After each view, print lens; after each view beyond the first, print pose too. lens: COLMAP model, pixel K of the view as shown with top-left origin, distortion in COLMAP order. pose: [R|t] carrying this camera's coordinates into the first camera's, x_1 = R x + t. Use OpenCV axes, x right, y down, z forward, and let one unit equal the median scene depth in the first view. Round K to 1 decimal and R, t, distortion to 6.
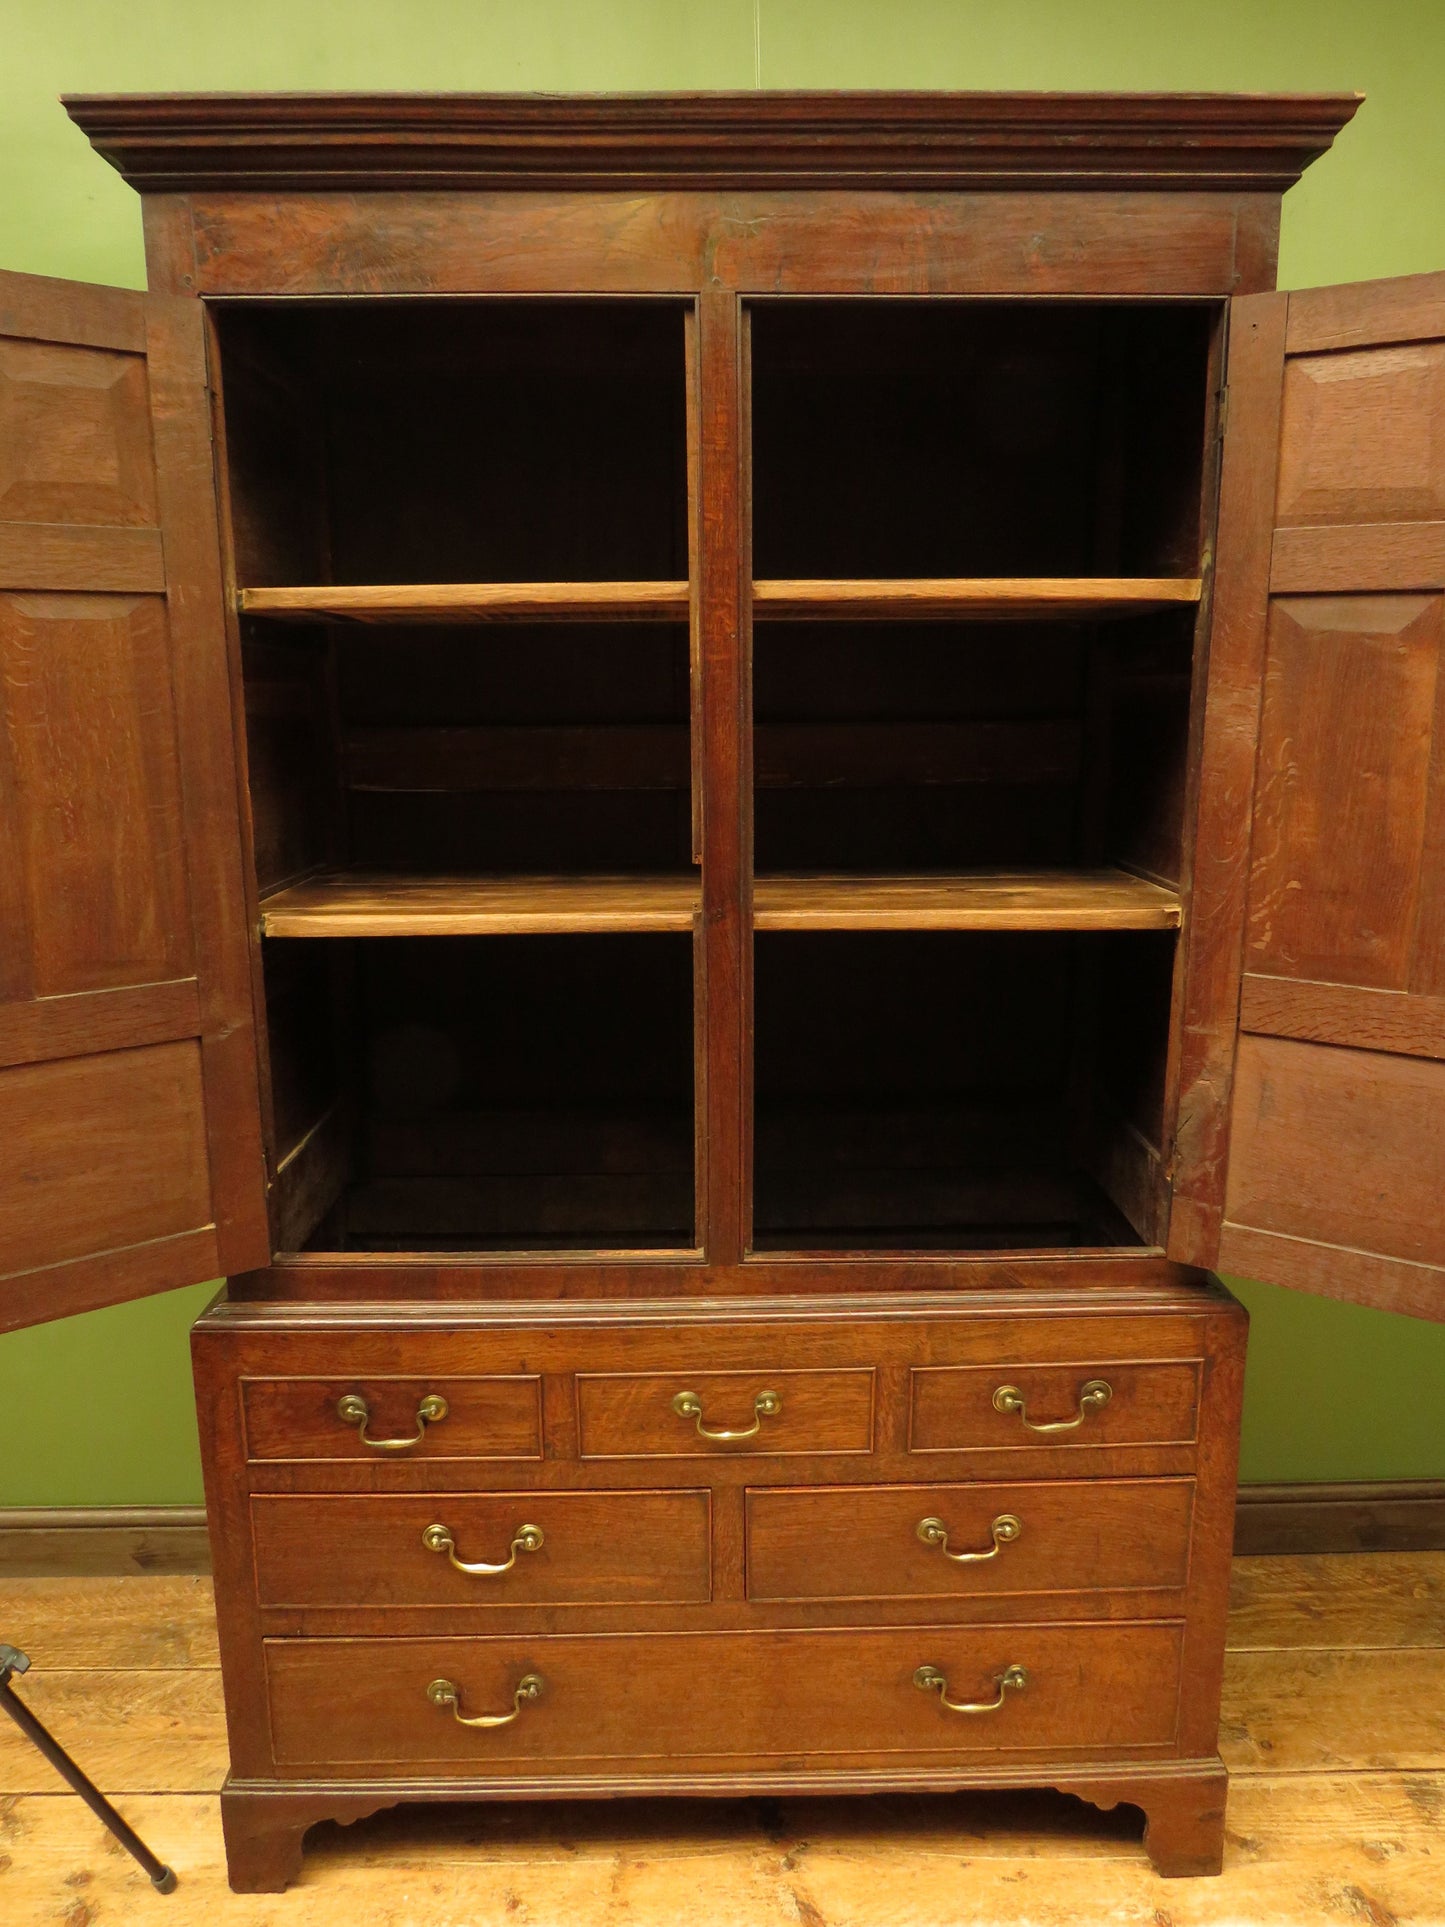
lens RADIAL K [[1331.0, 0, 727.7], [0, 1331.0, 947.6], [0, 0, 1]] dist [-0.031945, -0.002646]
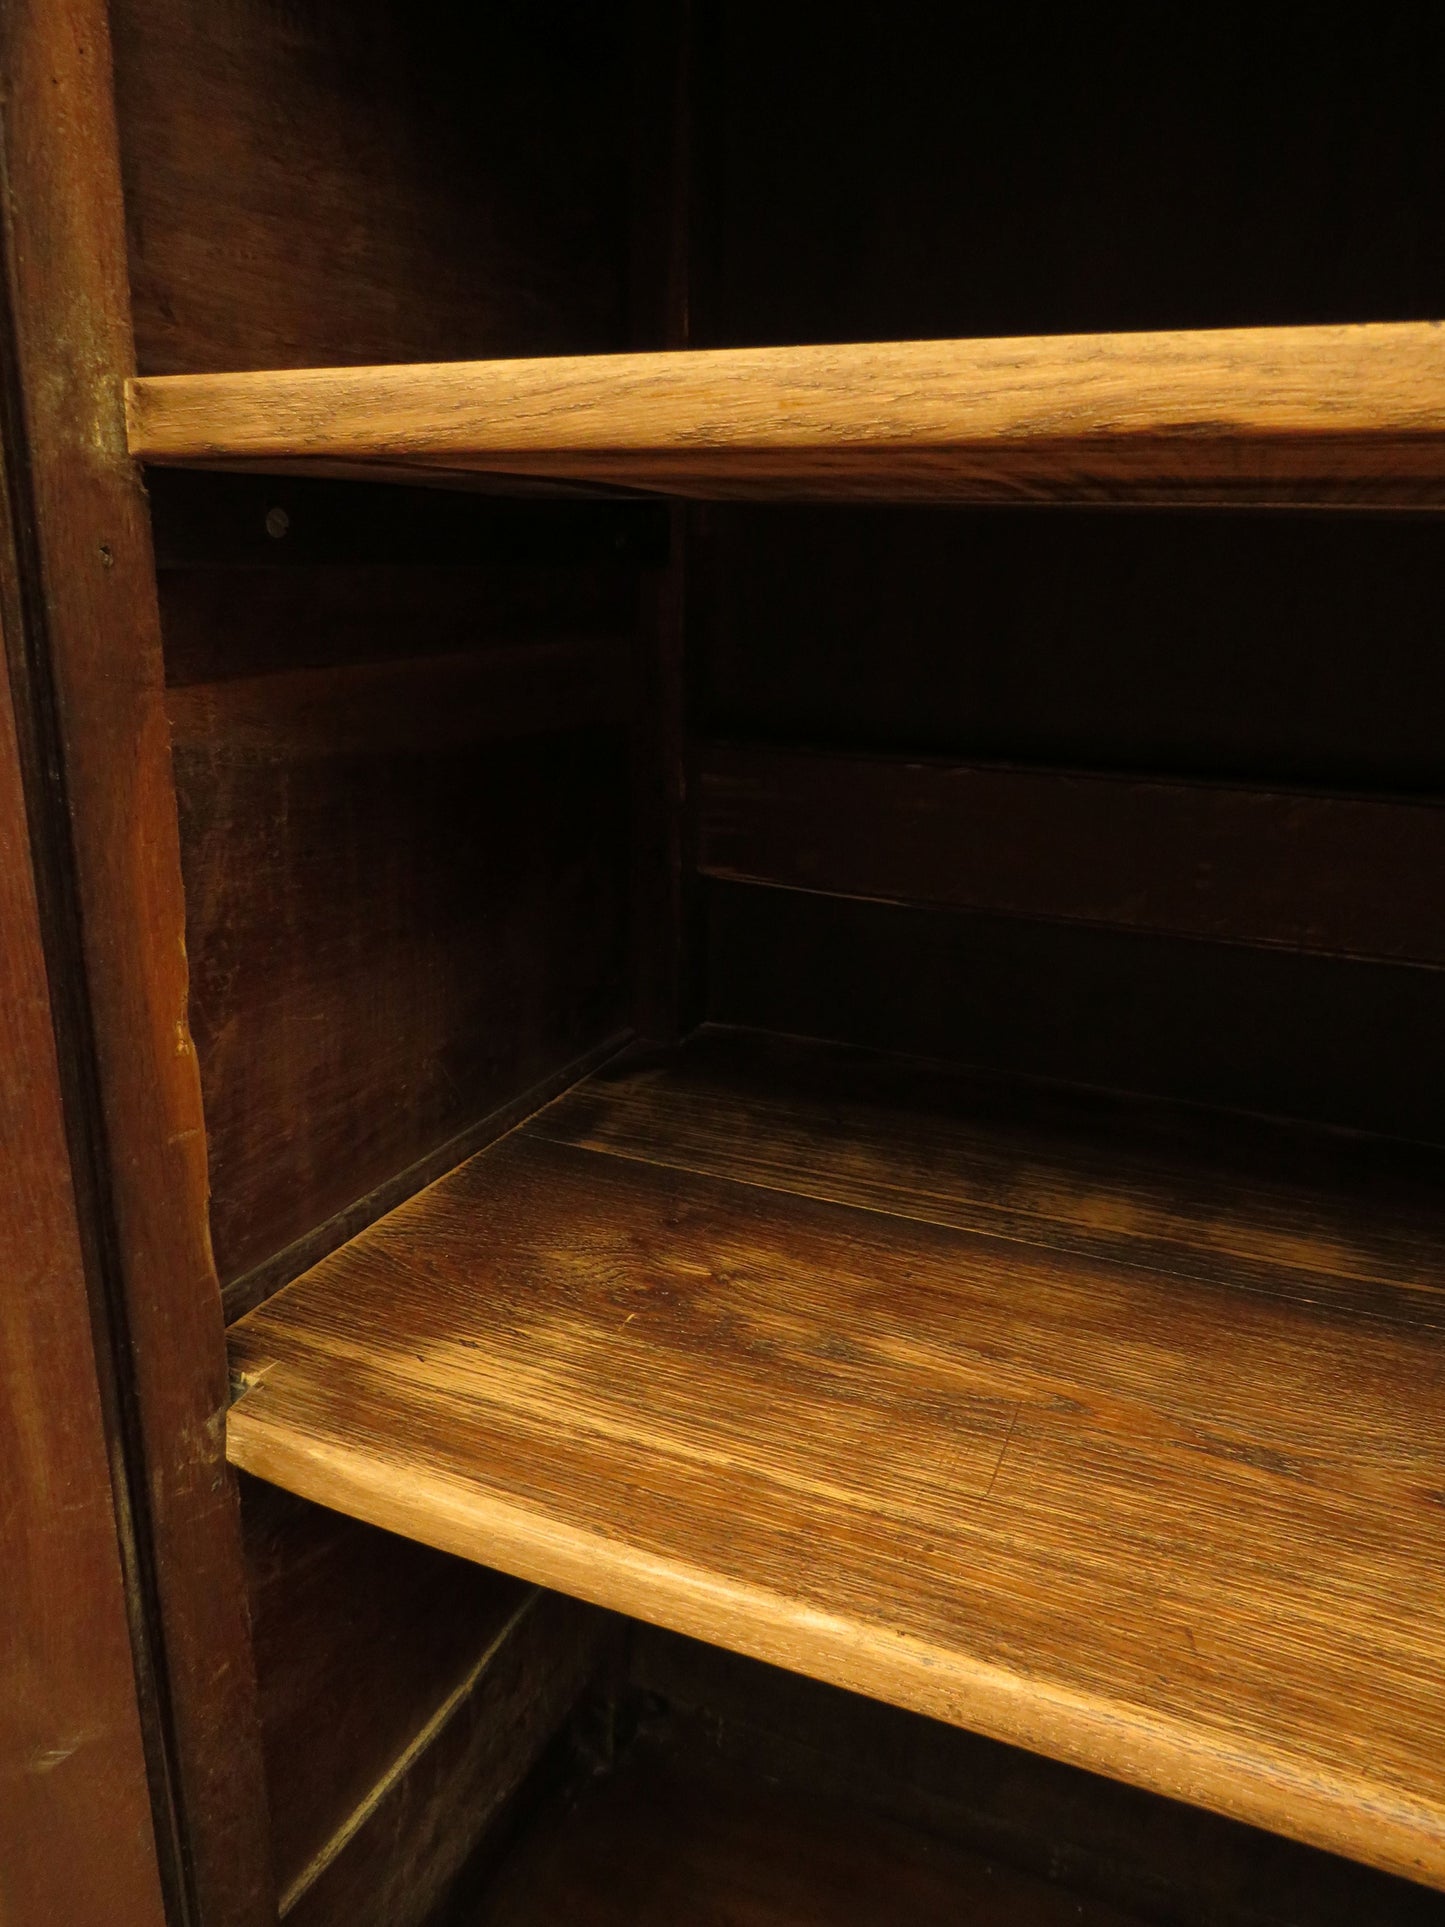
lens RADIAL K [[1346.4, 0, 708.3], [0, 1346.4, 948.4], [0, 0, 1]] dist [-0.006885, -0.002567]
pose [[0.902703, 0.155764, -0.401081, -0.114788], [-0.117124, 0.985927, 0.119288, -0.183218], [0.414017, -0.060705, 0.908243, 0.715897]]
